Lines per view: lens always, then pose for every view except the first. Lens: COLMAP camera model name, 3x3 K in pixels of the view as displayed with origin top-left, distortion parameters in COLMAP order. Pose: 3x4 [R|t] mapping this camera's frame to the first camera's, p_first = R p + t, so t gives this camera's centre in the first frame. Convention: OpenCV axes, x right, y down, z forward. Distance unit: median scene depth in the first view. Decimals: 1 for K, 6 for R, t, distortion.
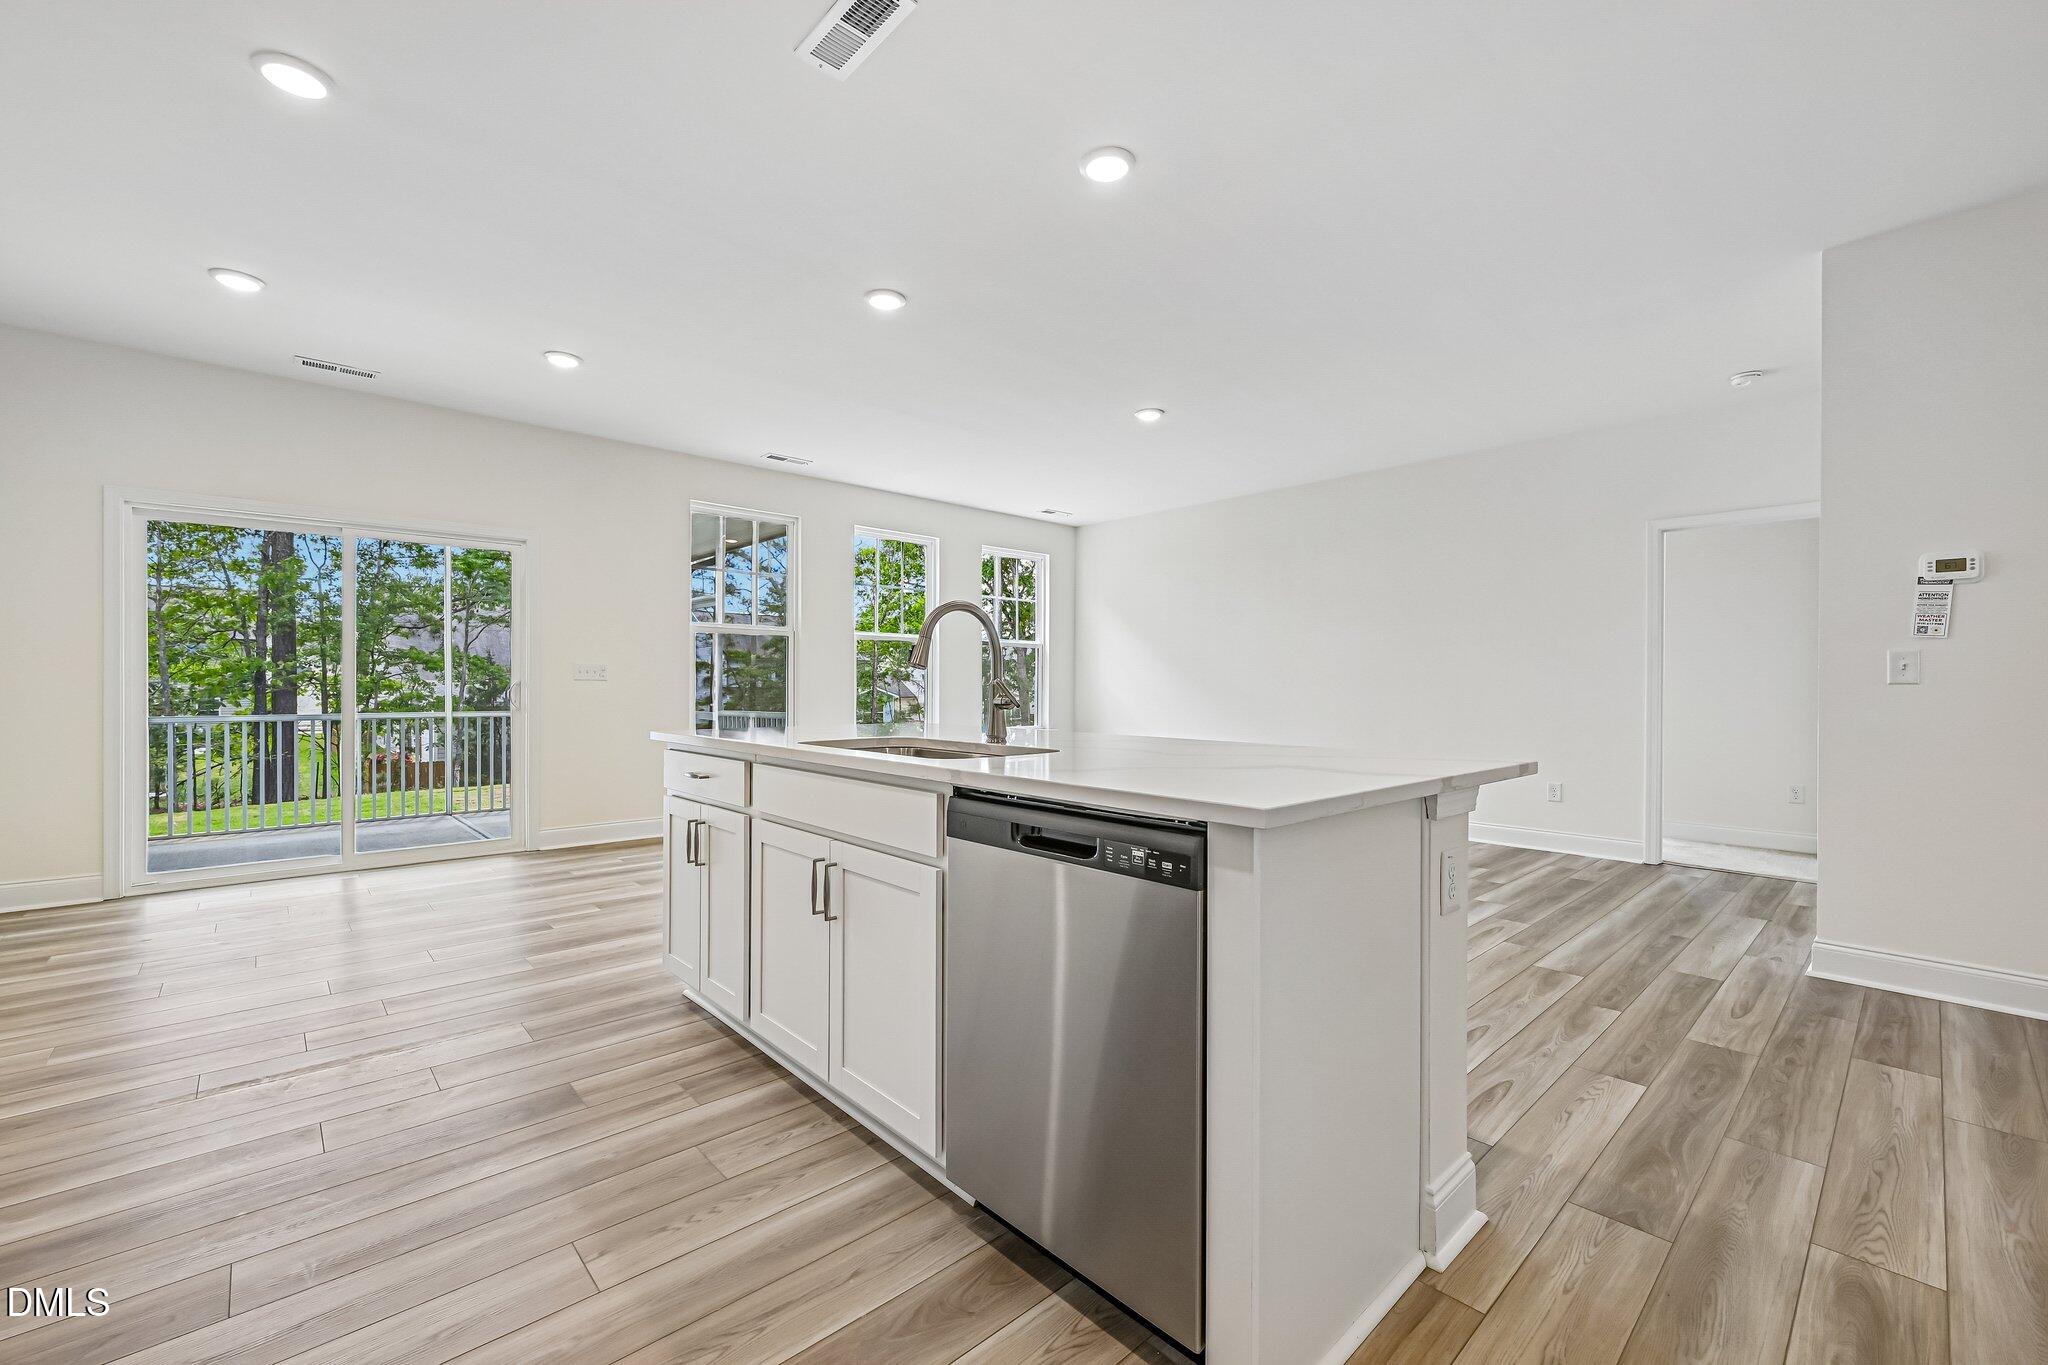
lens RADIAL K [[843.5, 0, 1024.0], [0, 843.5, 689.0], [0, 0, 1]] dist [0.001224, 0.000197]
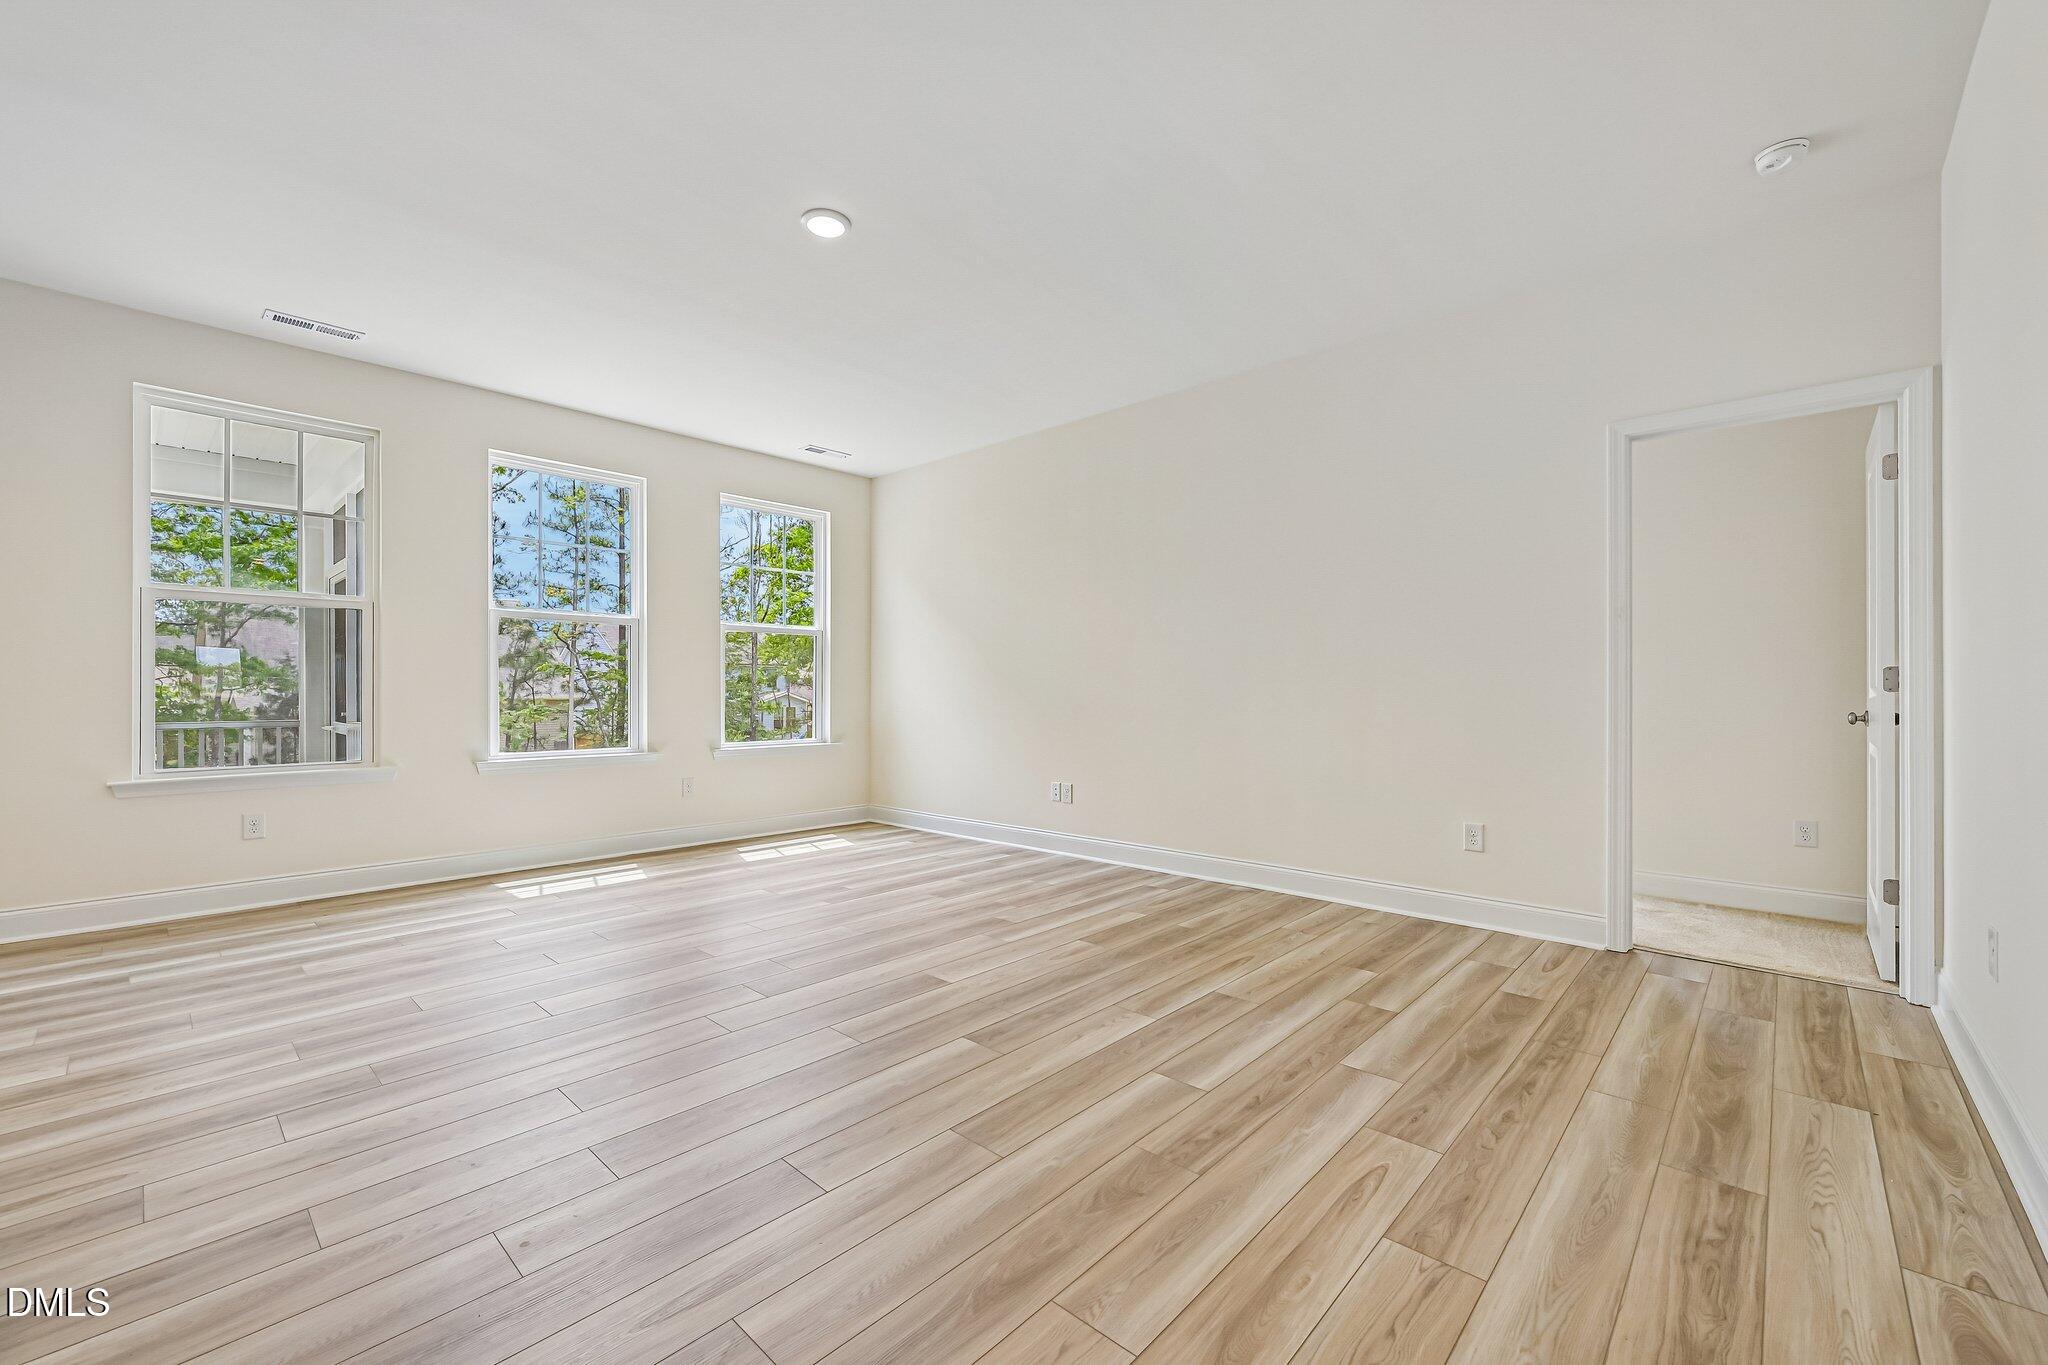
lens RADIAL K [[842.1, 0, 1023.5], [0, 842.1, 691.8], [0, 0, 1]] dist [0.002009, 0.000282]
pose [[0.996648, -0.004461, 0.081692, 0.335502], [0.004652, 0.999987, -0.002147, 0.010197], [-0.081682, 0.002520, 0.996655, 0.556785]]
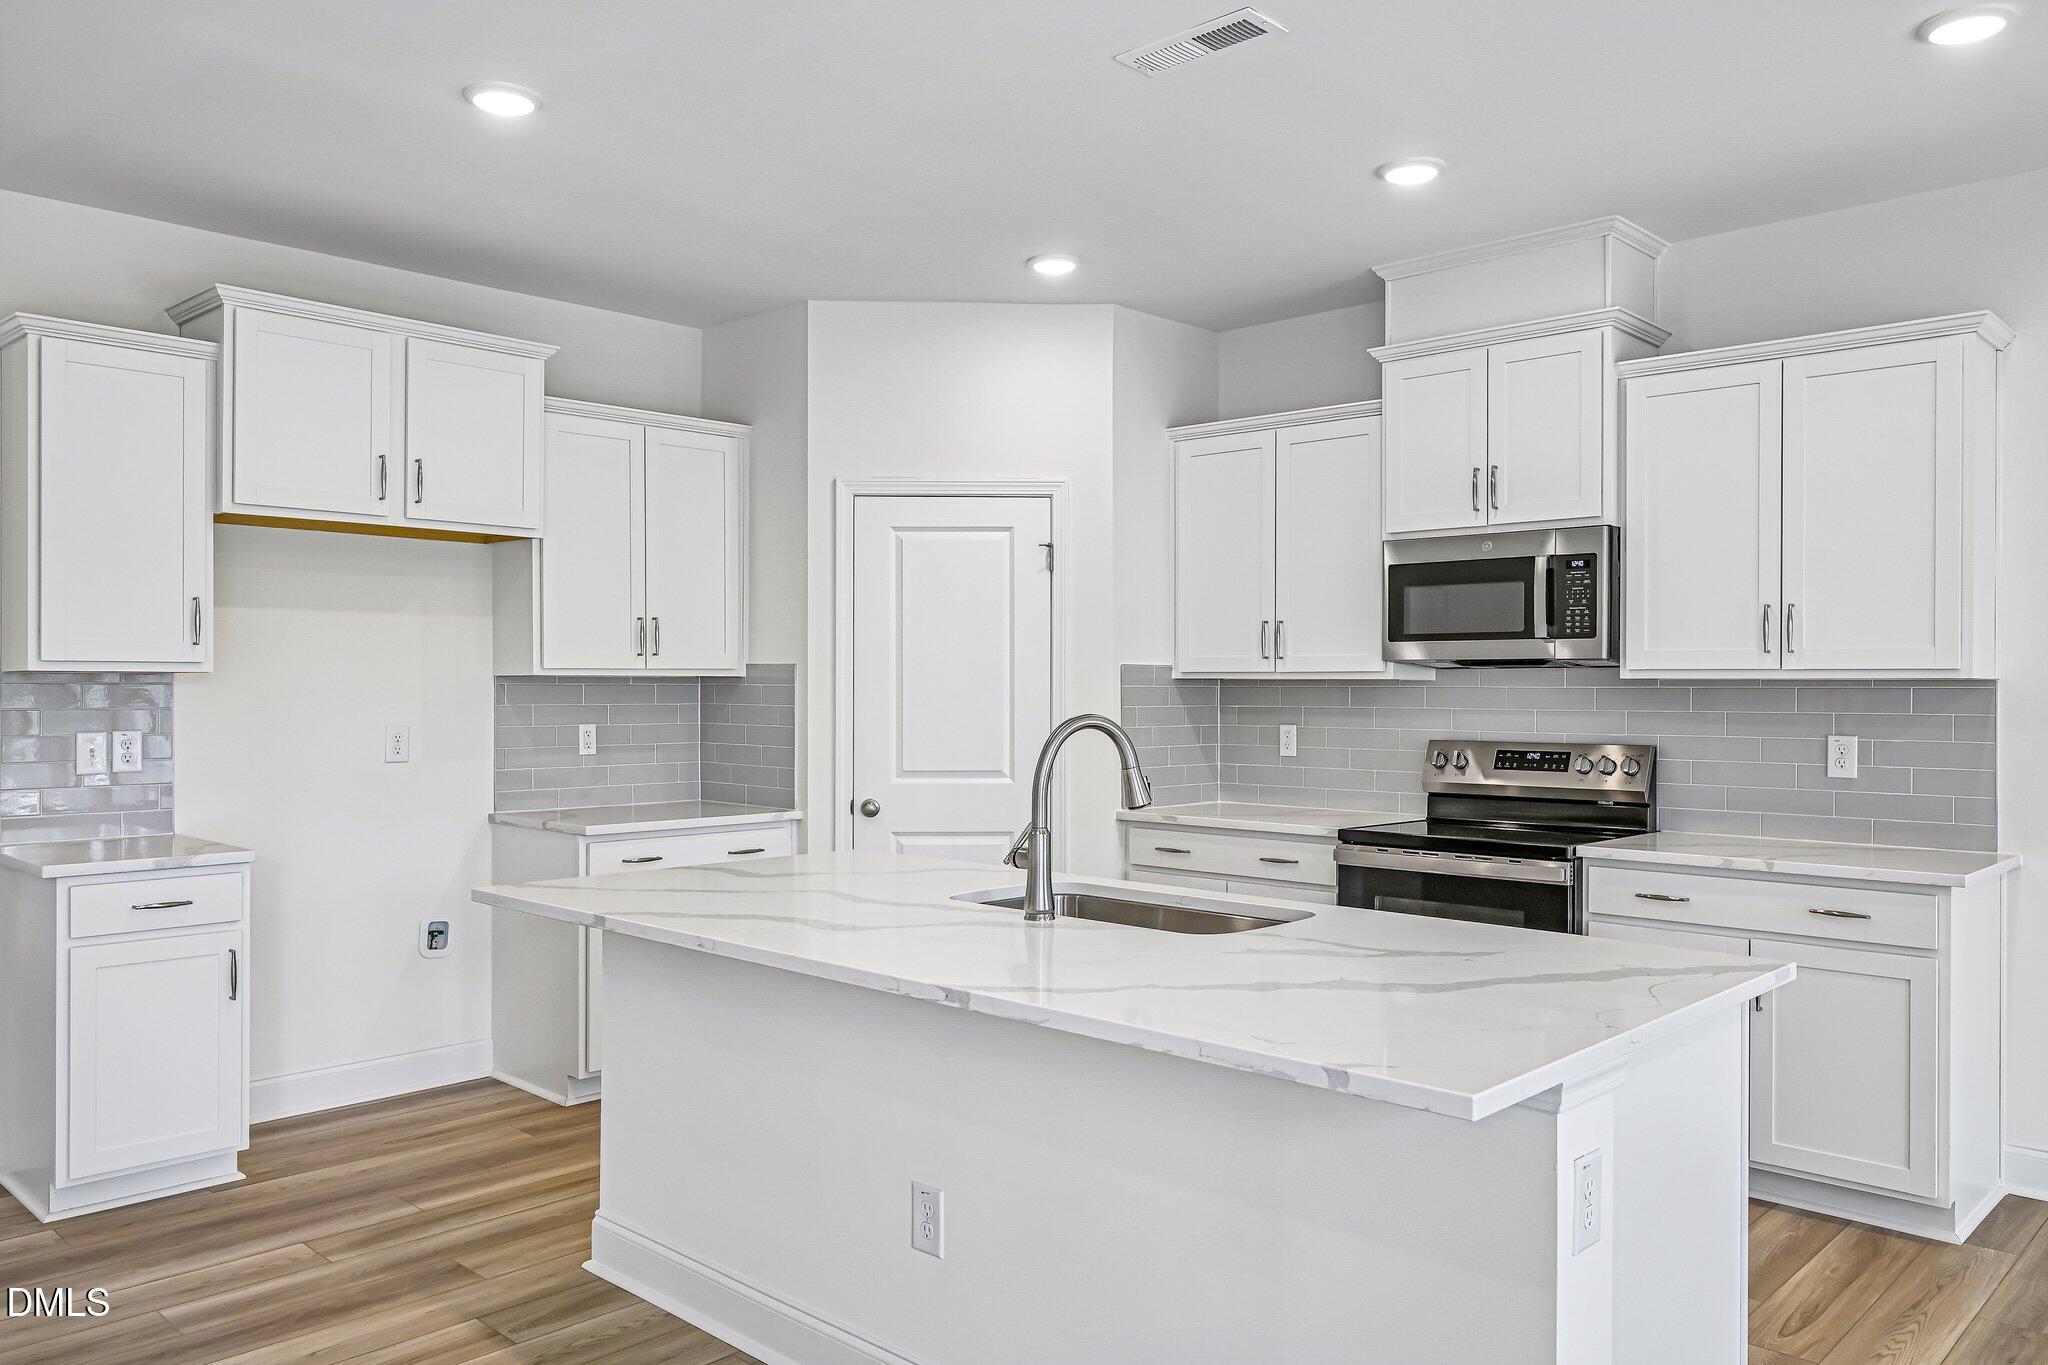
lens RADIAL K [[1533.8, 0, 1021.9], [0, 1533.8, 687.5], [0, 0, 1]] dist [-0.006904, -0.004613]
pose [[-0.998040, -0.006934, -0.062191, 0.037247], [-0.007384, 0.999948, 0.007015, -0.085899], [0.062139, 0.007460, -0.998040, 1.443552]]
